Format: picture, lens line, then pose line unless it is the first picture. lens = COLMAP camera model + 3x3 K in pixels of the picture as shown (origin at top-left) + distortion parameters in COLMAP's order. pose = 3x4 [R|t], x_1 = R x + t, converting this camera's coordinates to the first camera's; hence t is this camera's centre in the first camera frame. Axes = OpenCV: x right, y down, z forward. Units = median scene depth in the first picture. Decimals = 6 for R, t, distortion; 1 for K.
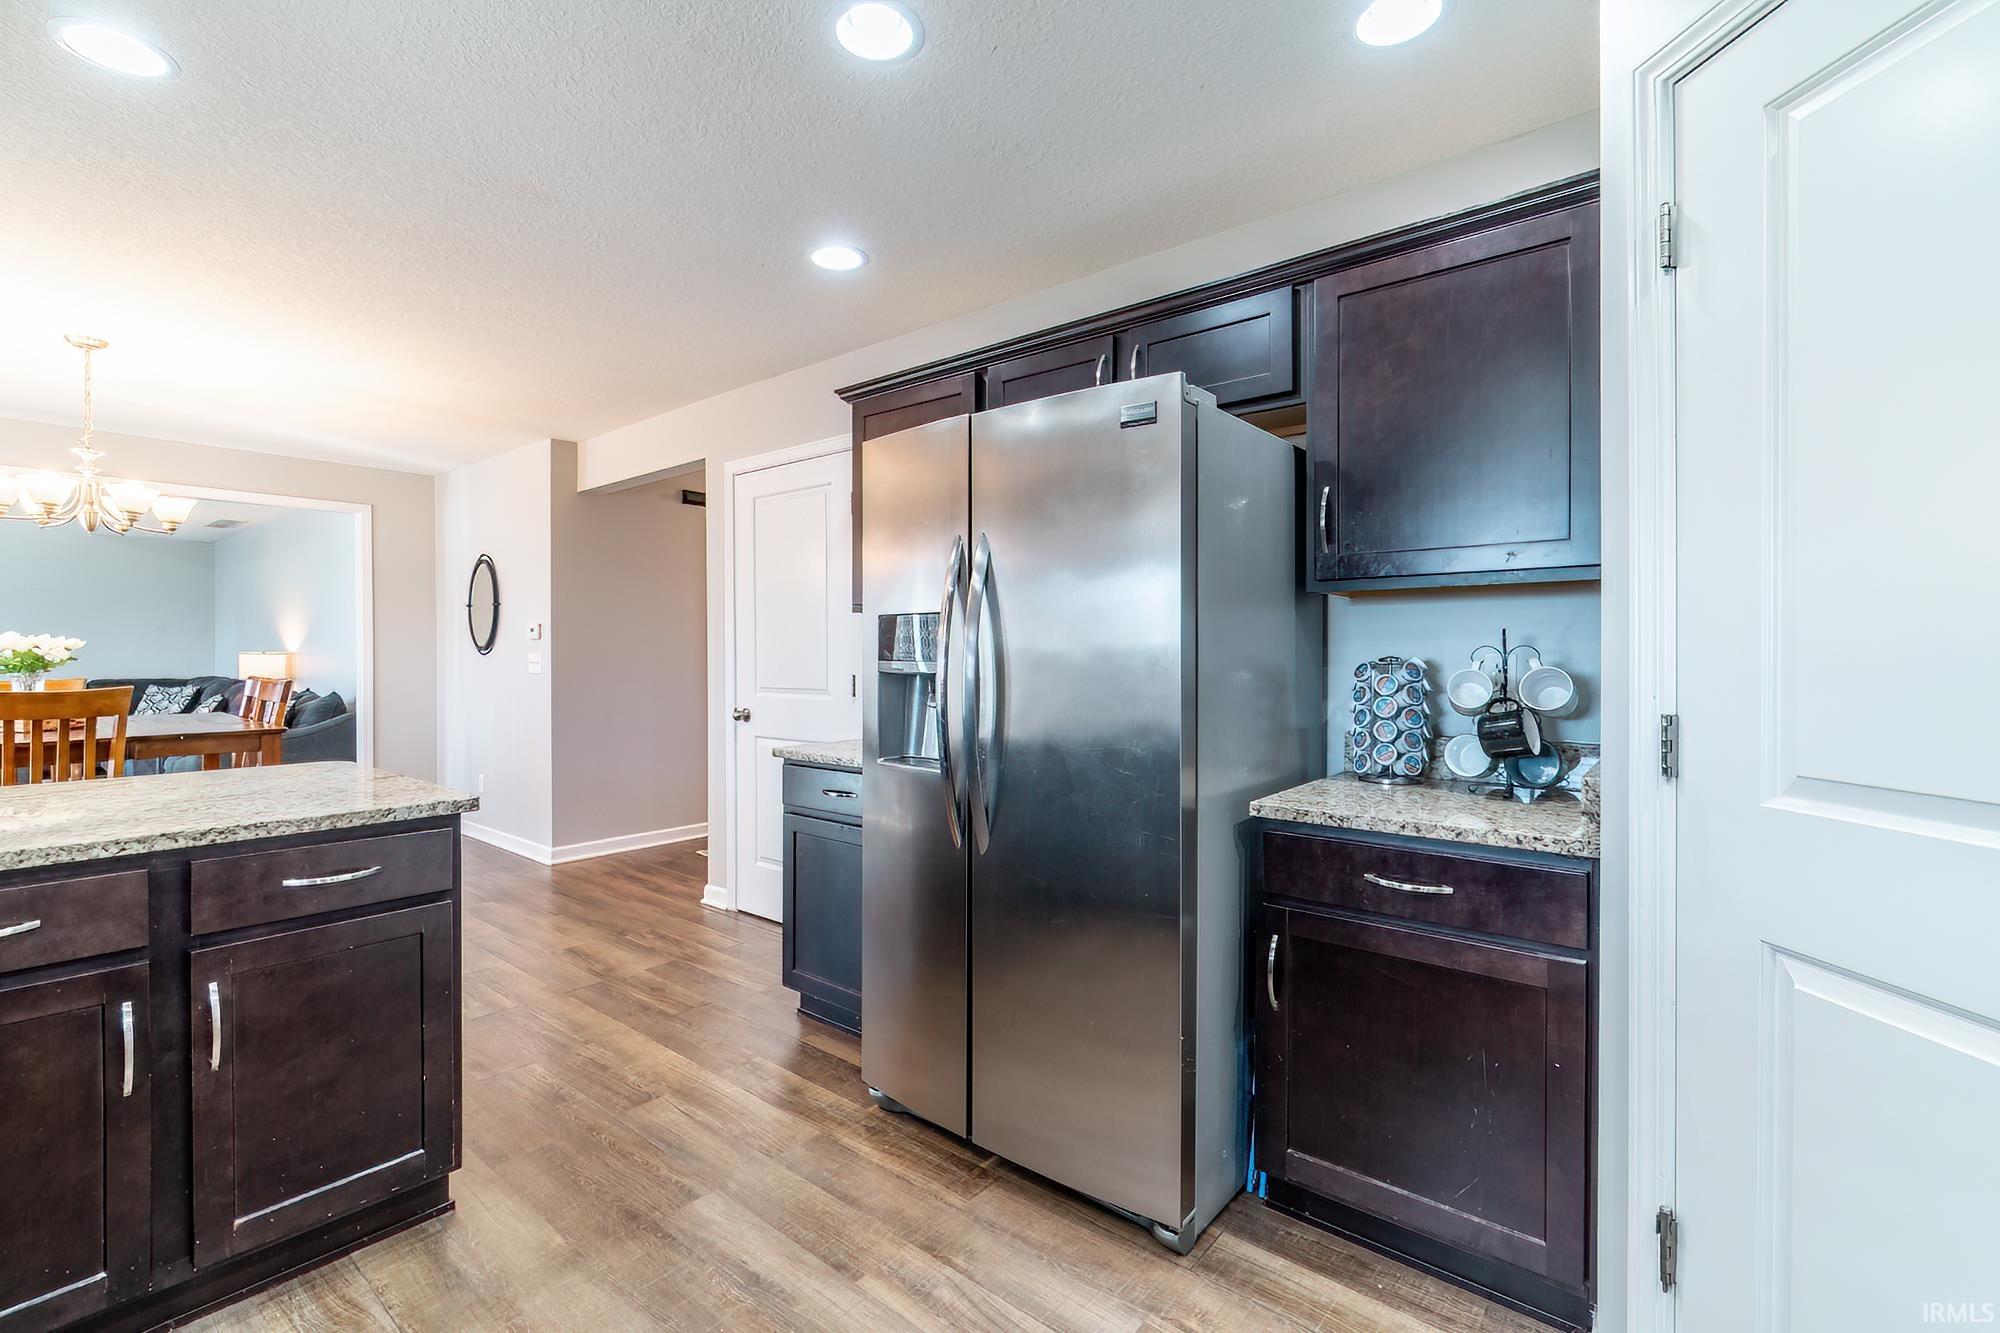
lens RADIAL K [[873.2, 0, 974.7], [0, 873.2, 659.3], [0, 0, 1]] dist [0.000130, 0.000689]
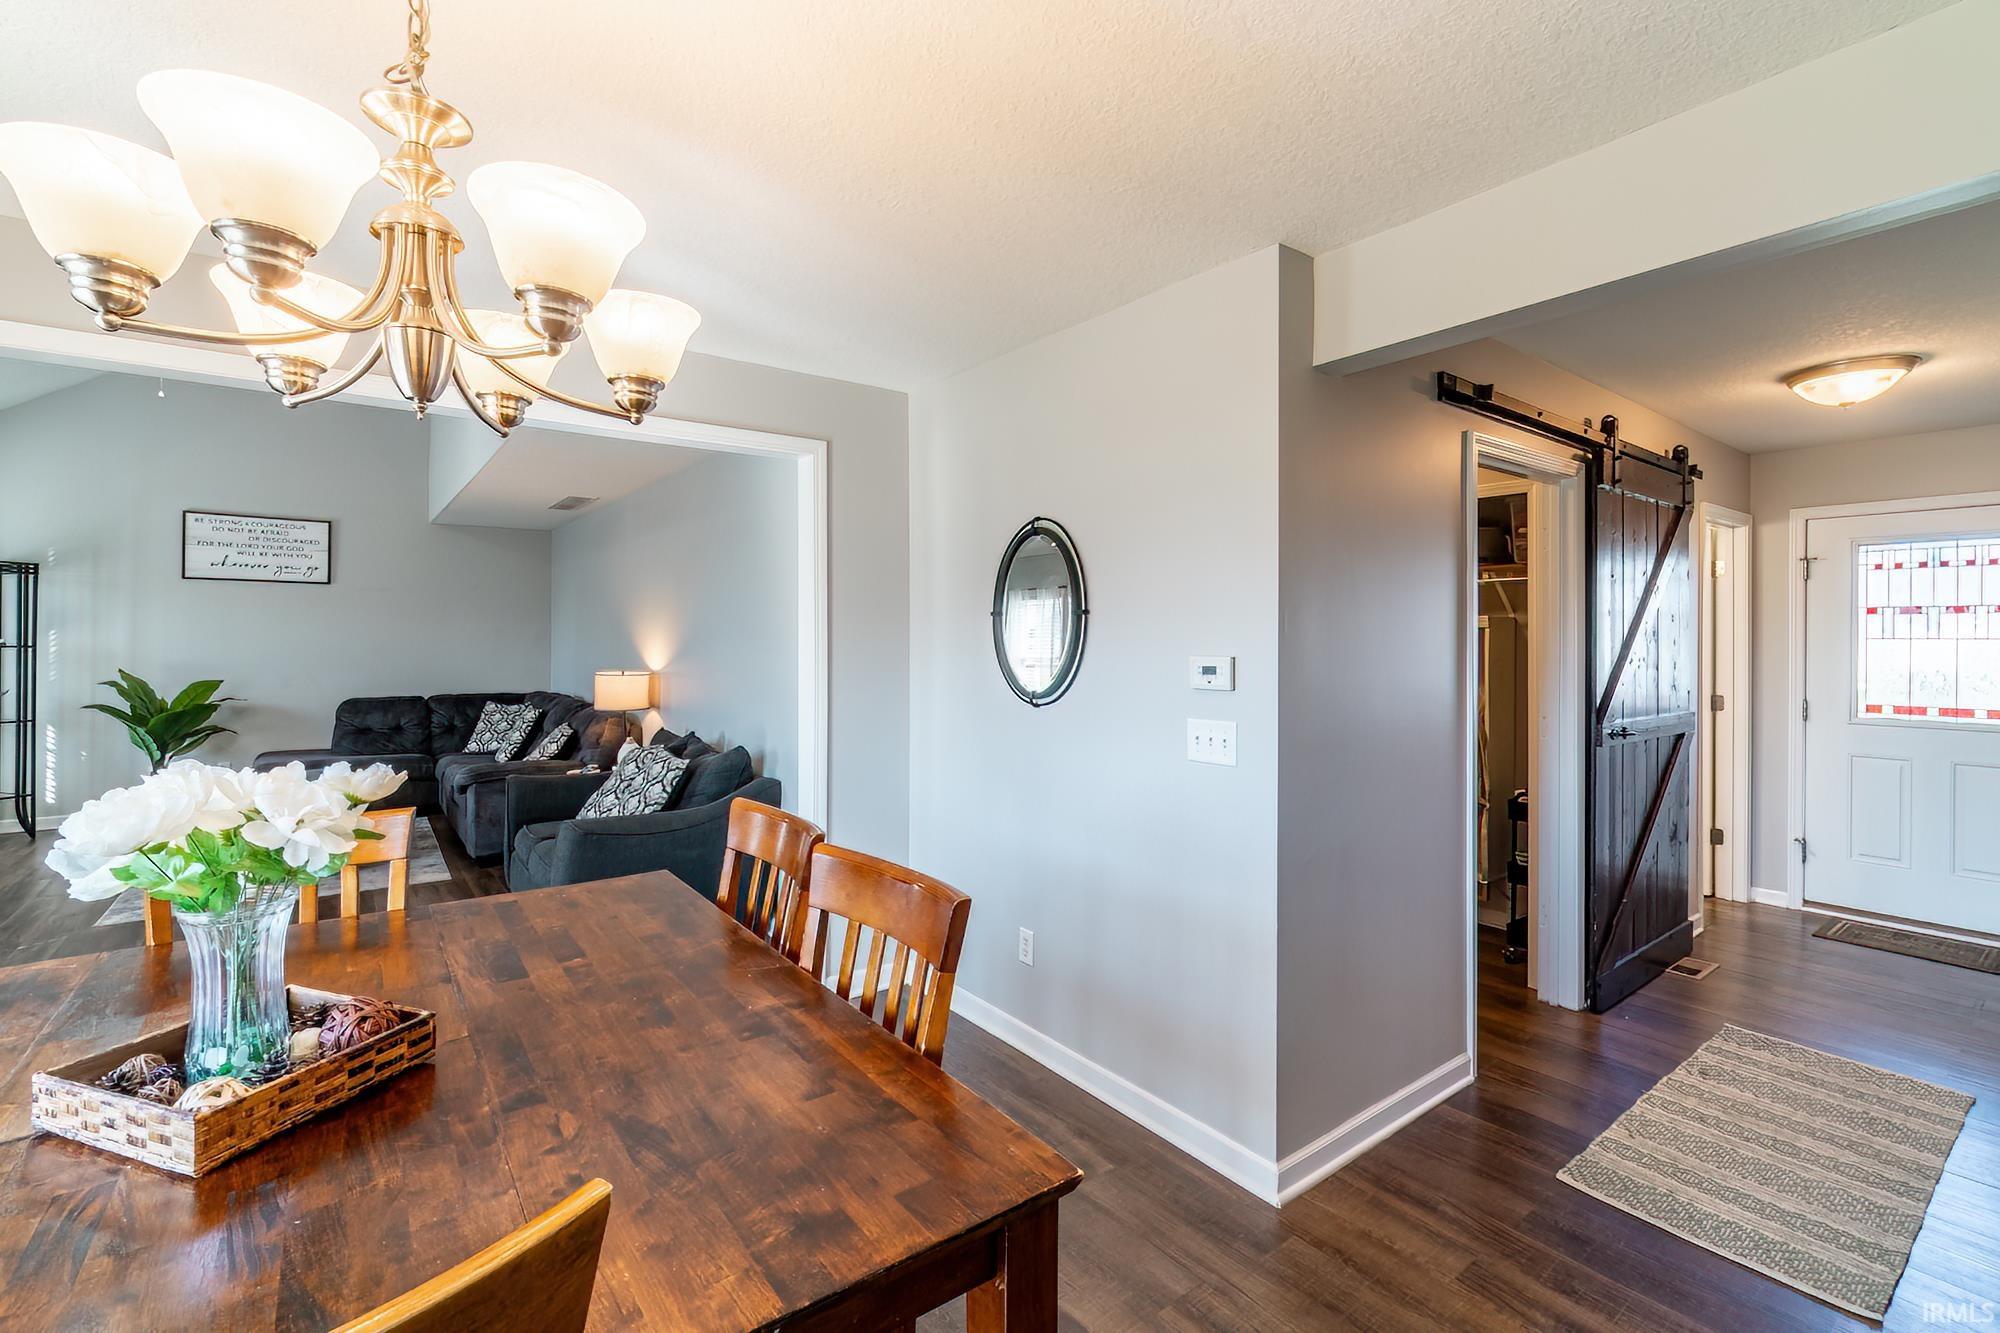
lens RADIAL K [[873.2, 0, 975.6], [0, 873.2, 640.4], [0, 0, 1]] dist [0.000130, 0.000689]
pose [[0.972745, 0.001210, -0.231876, -0.982543], [-0.002871, 0.999973, -0.006828, -0.085755], [0.231862, 0.007307, 0.972721, 0.977635]]
